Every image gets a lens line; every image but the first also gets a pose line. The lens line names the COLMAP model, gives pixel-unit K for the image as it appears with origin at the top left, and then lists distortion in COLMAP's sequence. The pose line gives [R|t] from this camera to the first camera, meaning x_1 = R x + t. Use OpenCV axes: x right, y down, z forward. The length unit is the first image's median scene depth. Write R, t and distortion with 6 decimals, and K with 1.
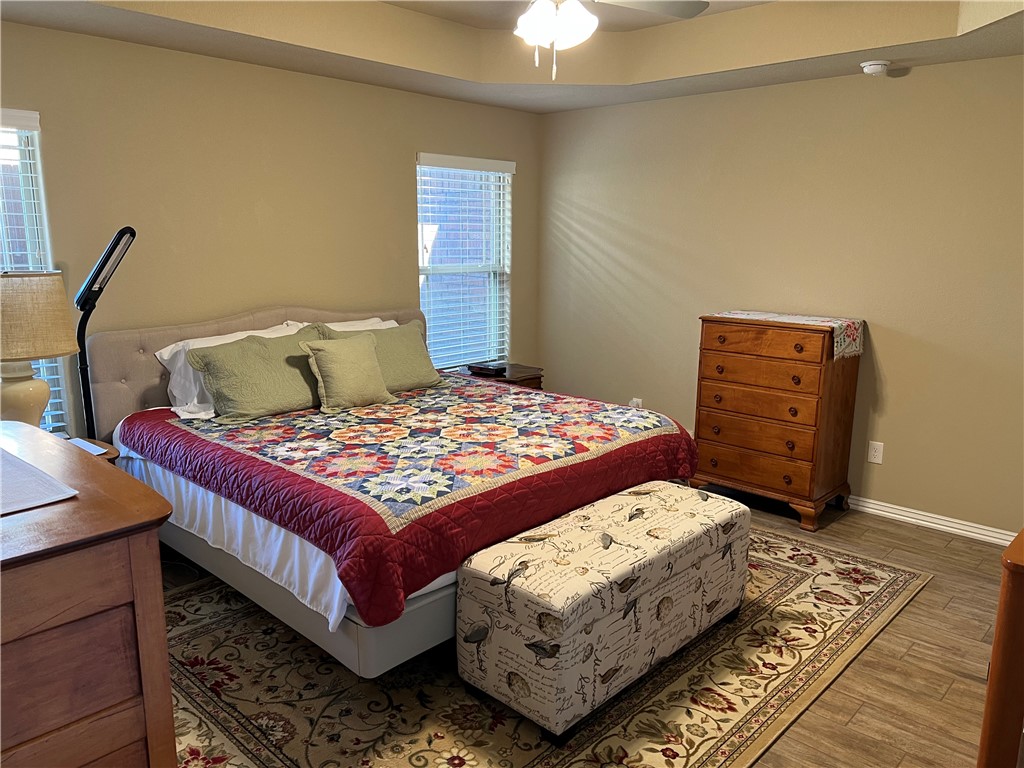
lens RADIAL K [[761.8, 0, 511.7], [0, 761.8, 385.7], [0, 0, 1]] dist [0.009039, -0.020203]
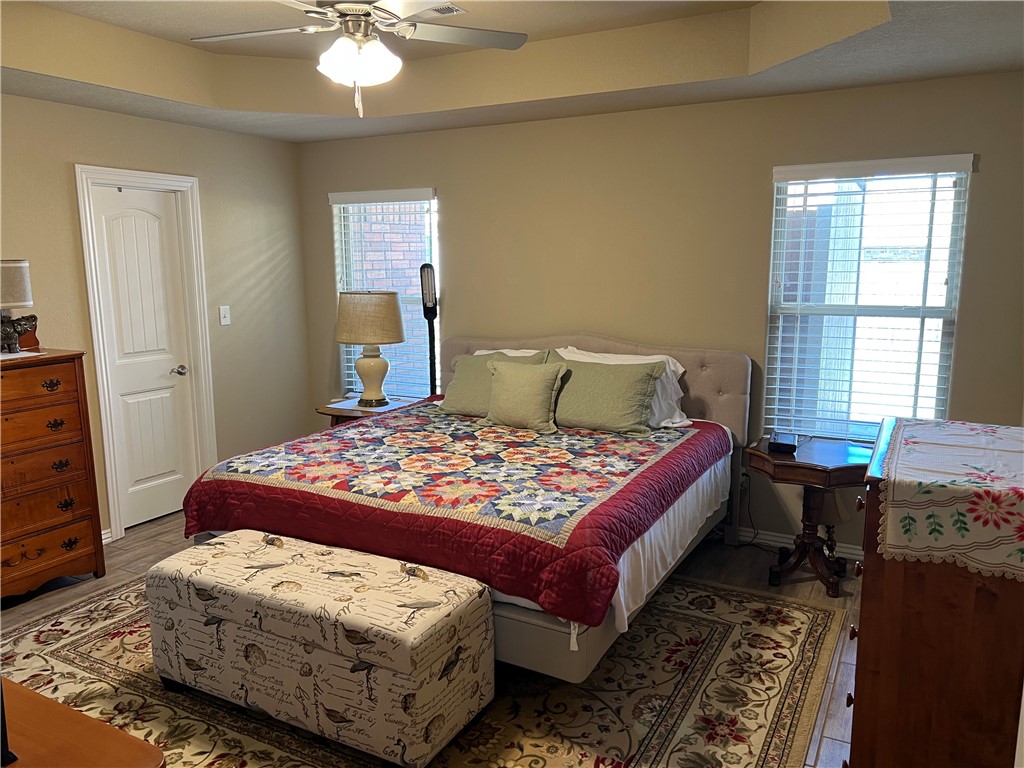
lens RADIAL K [[761.8, 0, 513.9], [0, 761.8, 384.3], [0, 0, 1]] dist [0.009039, -0.020203]
pose [[0.270889, 0.153272, -0.950330, 0.998153], [-0.181485, 0.977670, 0.105950, -0.178256], [0.945348, 0.143770, 0.292656, 0.847801]]
